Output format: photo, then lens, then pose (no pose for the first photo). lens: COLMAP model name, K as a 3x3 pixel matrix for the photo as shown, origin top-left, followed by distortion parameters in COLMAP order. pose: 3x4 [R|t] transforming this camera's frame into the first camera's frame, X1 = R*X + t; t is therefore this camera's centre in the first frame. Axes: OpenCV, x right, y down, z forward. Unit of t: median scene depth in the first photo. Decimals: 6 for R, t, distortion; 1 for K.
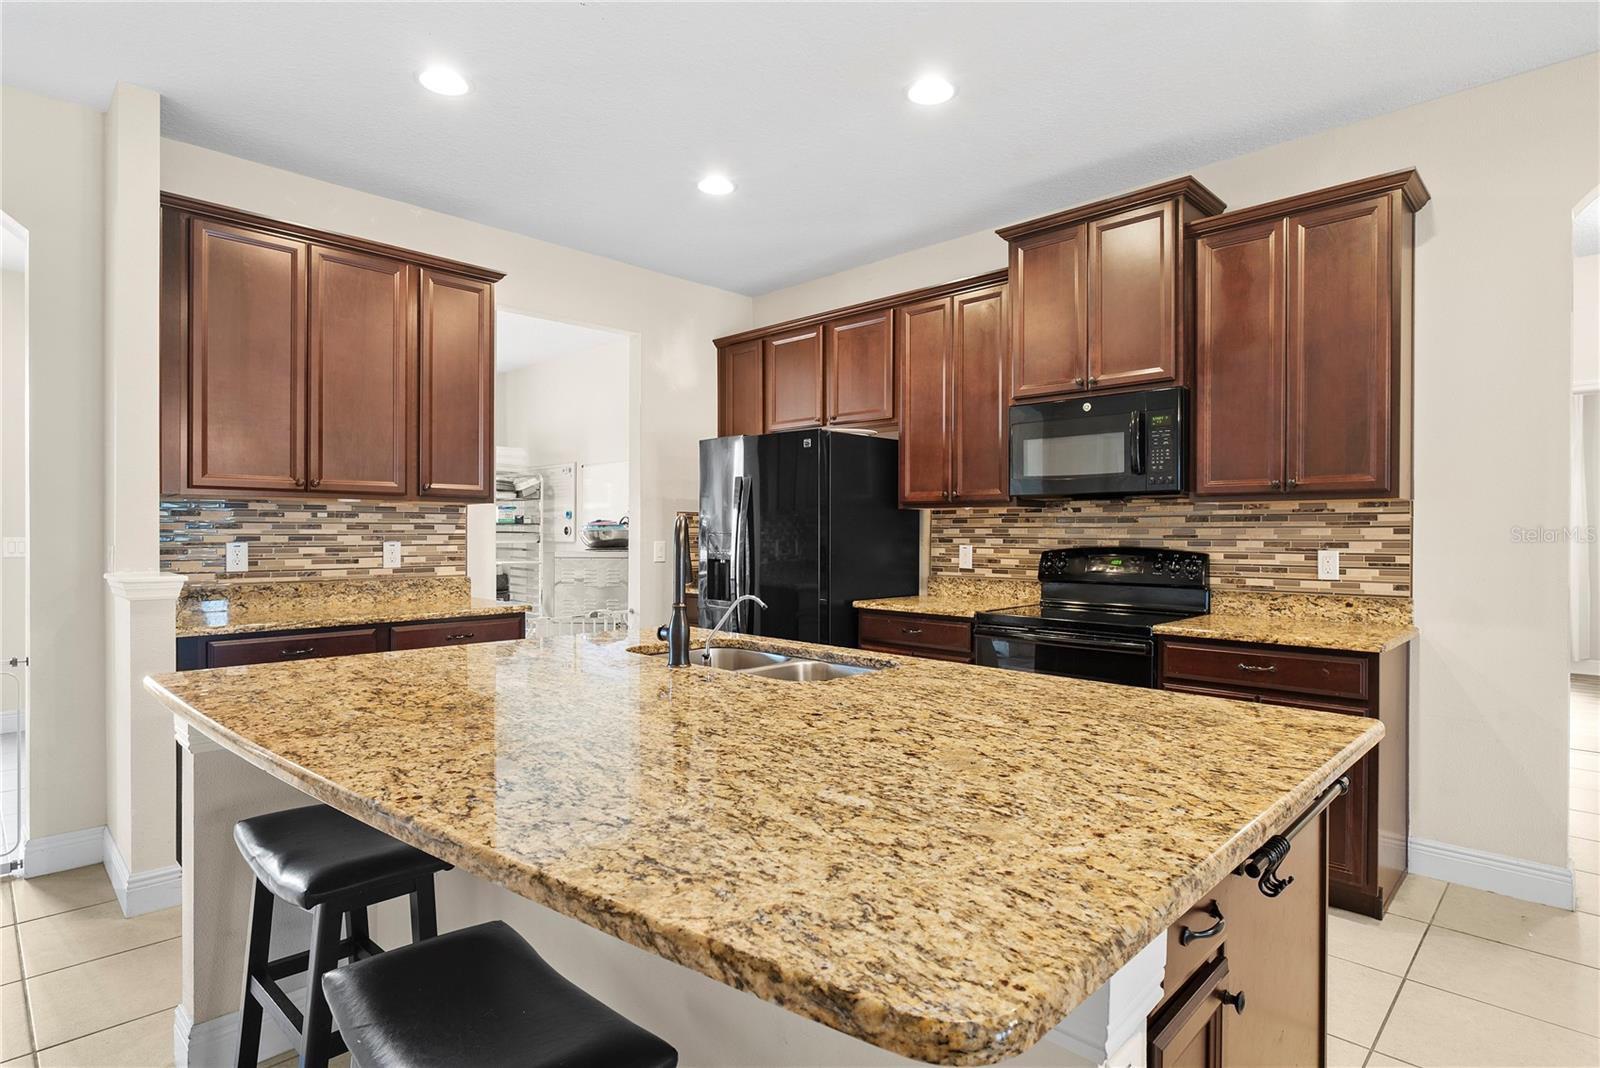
lens RADIAL K [[830.0, 0, 796.8], [0, 830.0, 536.7], [0, 0, 1]] dist [-0.009375, 0.004162]
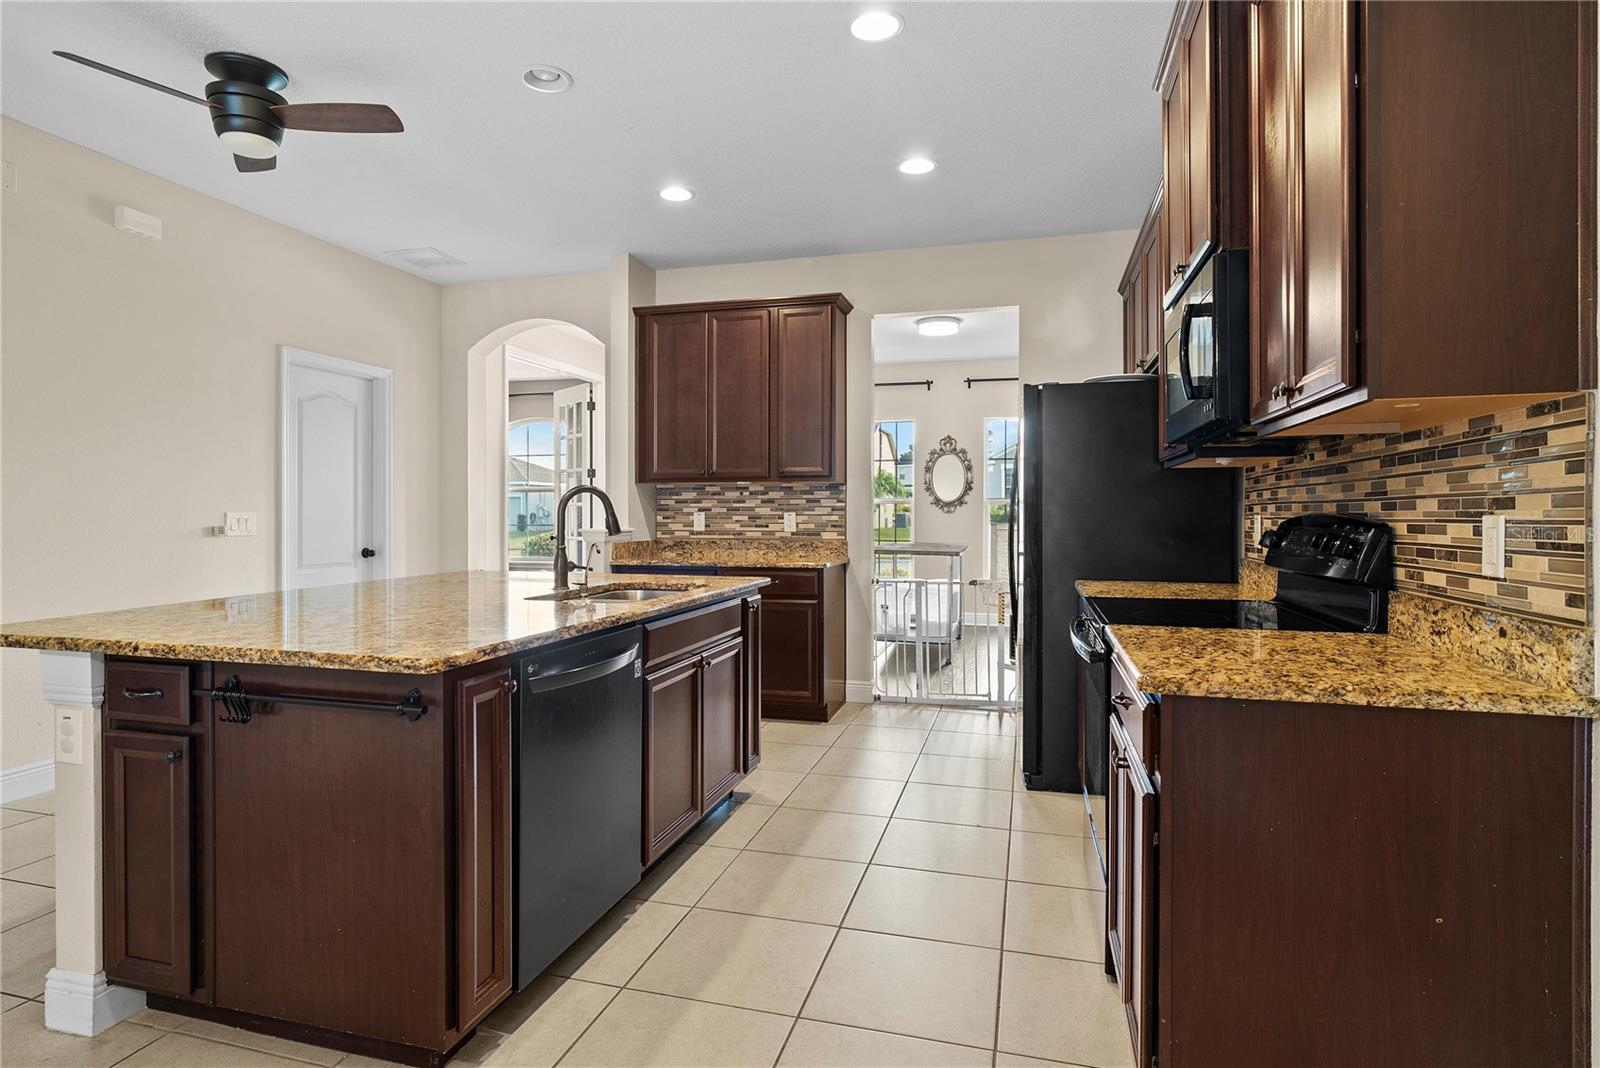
lens RADIAL K [[830.0, 0, 818.0], [0, 830.0, 509.8], [0, 0, 1]] dist [-0.009375, 0.004162]
pose [[0.502867, -0.007772, -0.864329, 0.817036], [-0.002954, 0.999938, -0.010710, 0.018956], [0.864359, 0.007939, 0.502813, 0.410831]]
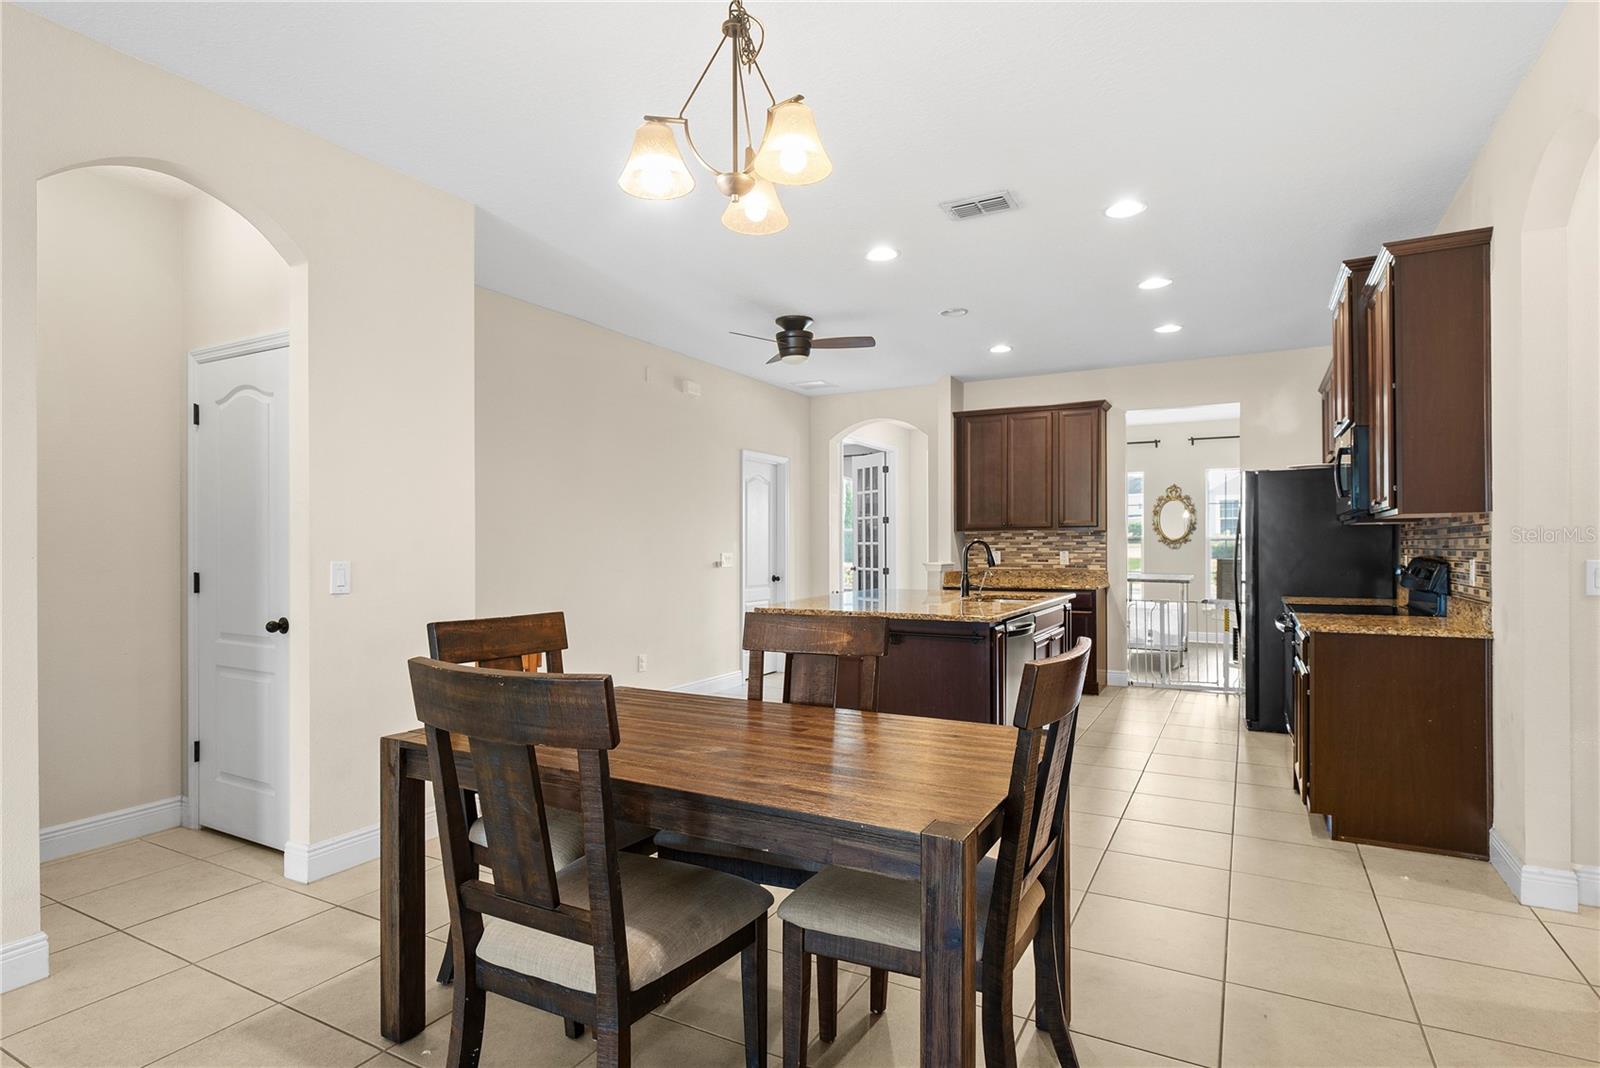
lens RADIAL K [[830.0, 0, 803.3], [0, 830.0, 541.3], [0, 0, 1]] dist [-0.009375, 0.004162]
pose [[0.280986, -0.010235, -0.959657, 1.376940], [0.000548, 0.999945, -0.010504, 0.003705], [0.959712, 0.002425, 0.280976, -0.145398]]
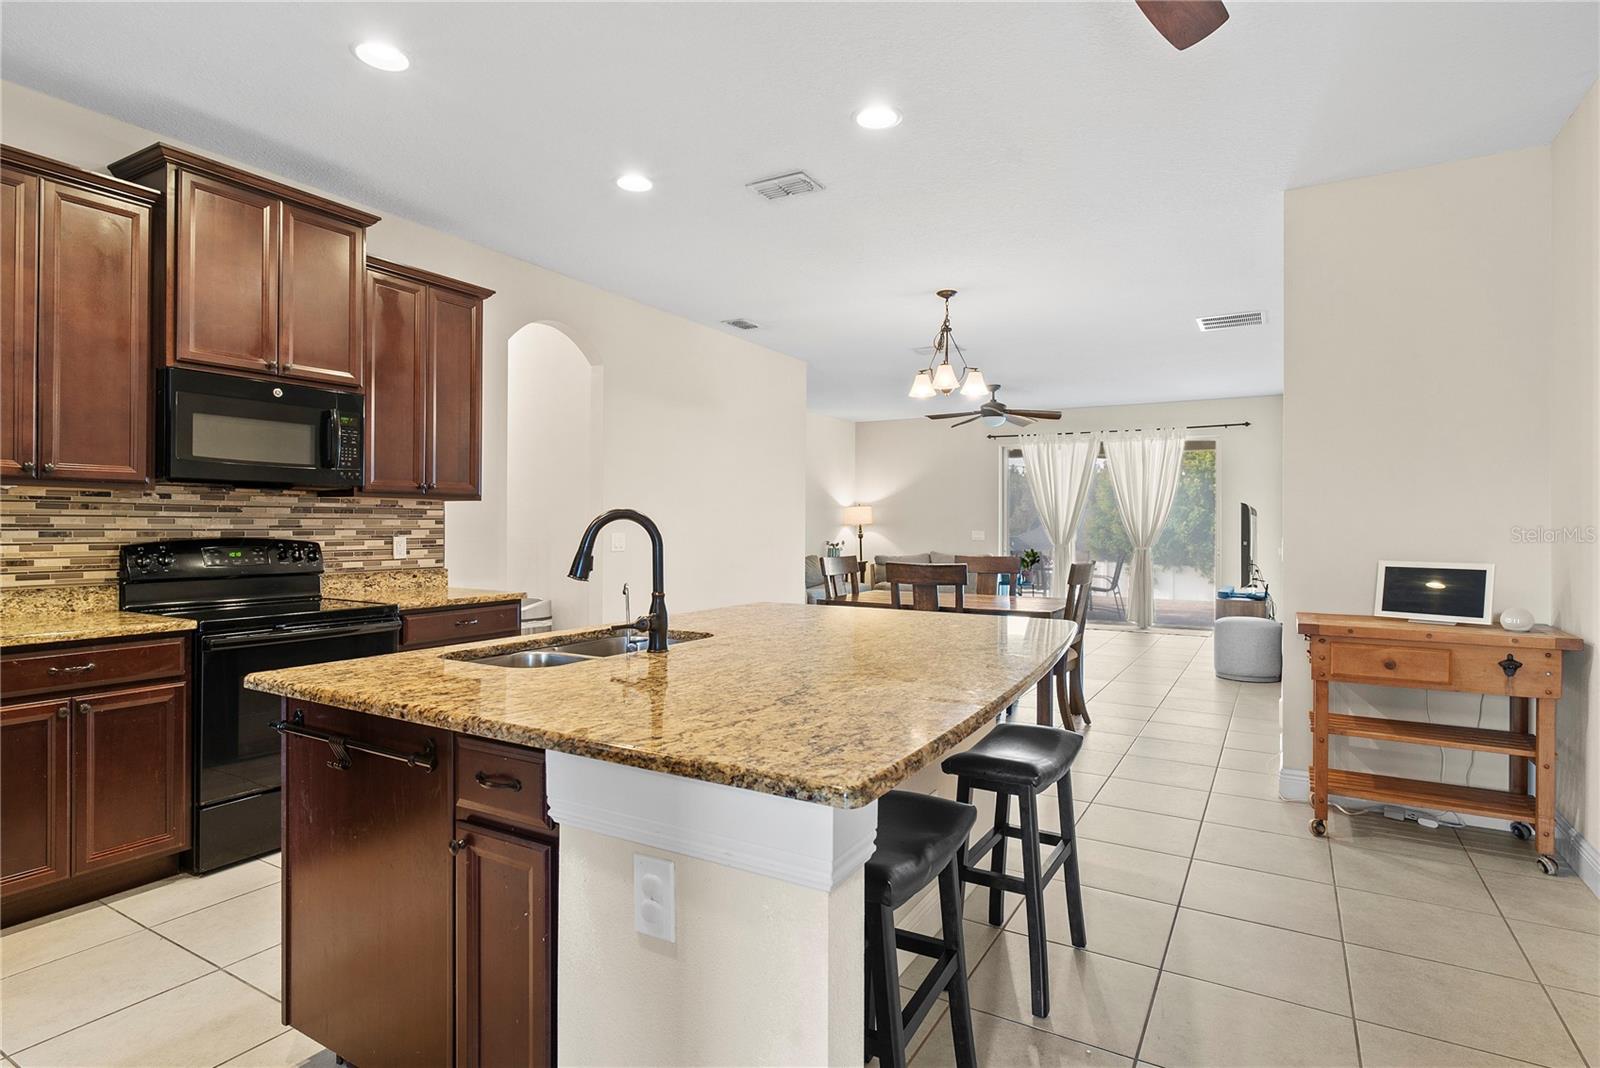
lens RADIAL K [[830.0, 0, 794.3], [0, 830.0, 522.7], [0, 0, 1]] dist [-0.009375, 0.004162]
pose [[-0.237827, -0.001452, 0.971306, -0.755962], [0.000415, 0.999999, 0.001596, -0.007094], [-0.971307, 0.000782, -0.237826, 0.670591]]
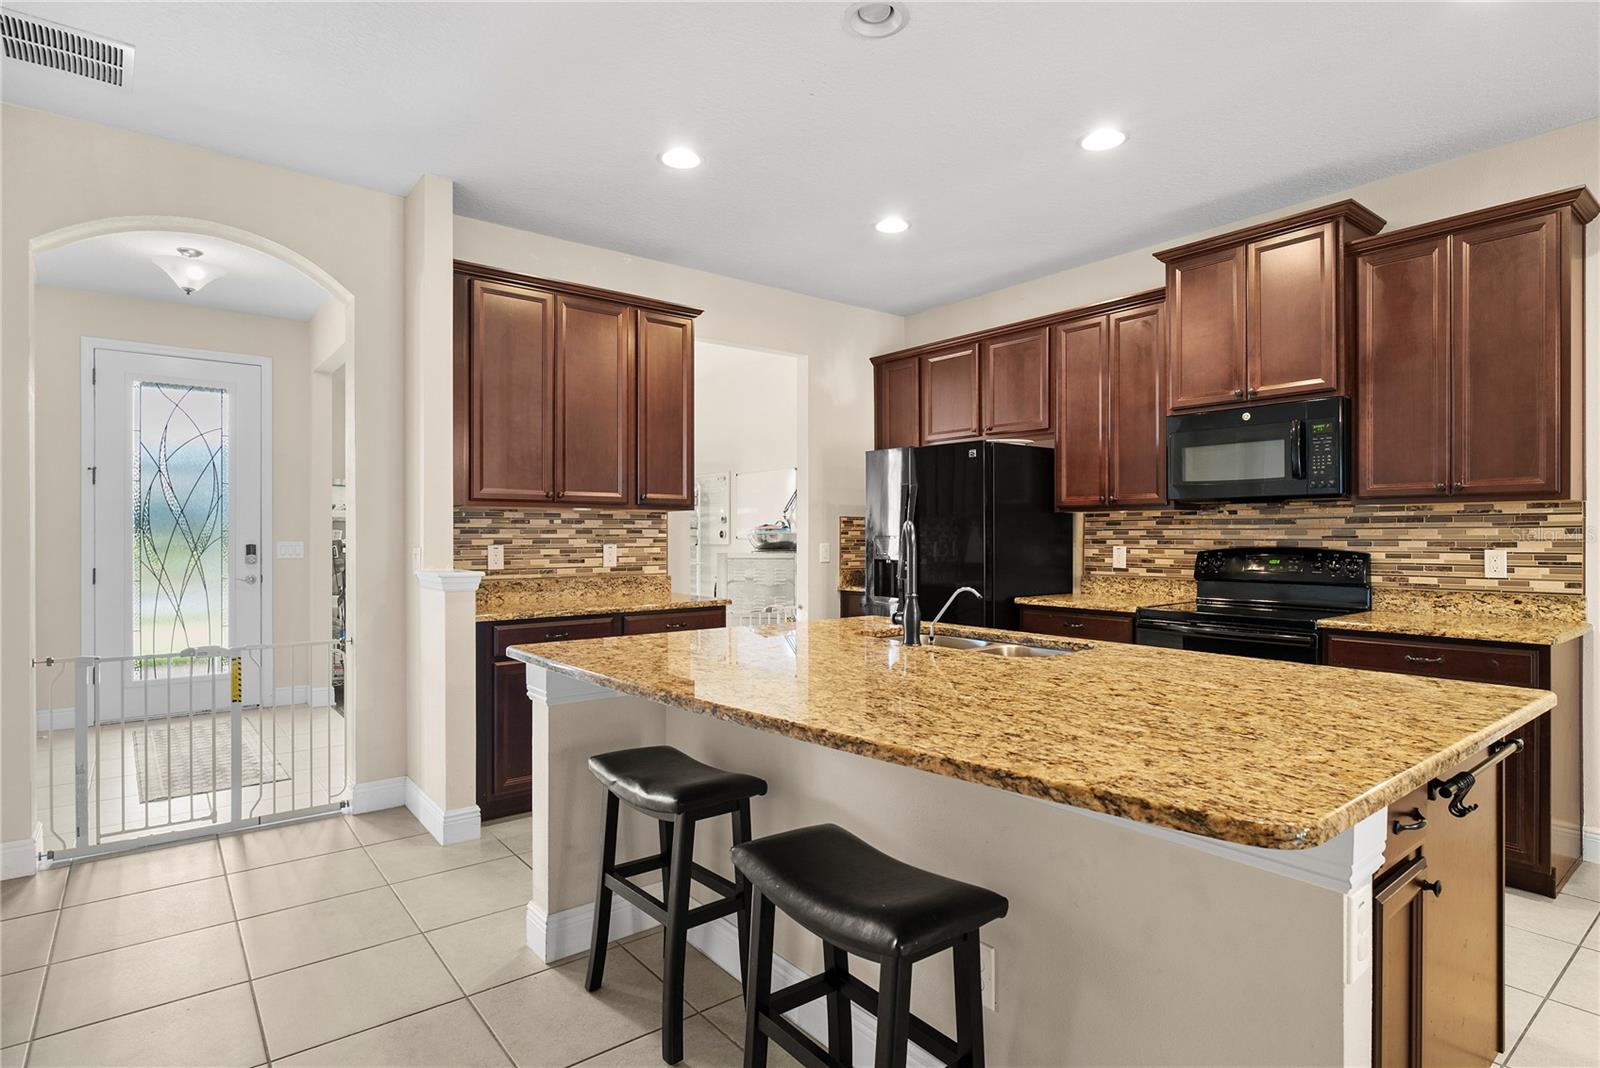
lens RADIAL K [[830.0, 0, 794.1], [0, 830.0, 536.6], [0, 0, 1]] dist [-0.009375, 0.004162]
pose [[0.992012, -0.004025, -0.126080, -0.099158], [0.003566, 0.999986, -0.003865, 0.000755], [0.126094, 0.003385, 0.992013, -0.139010]]
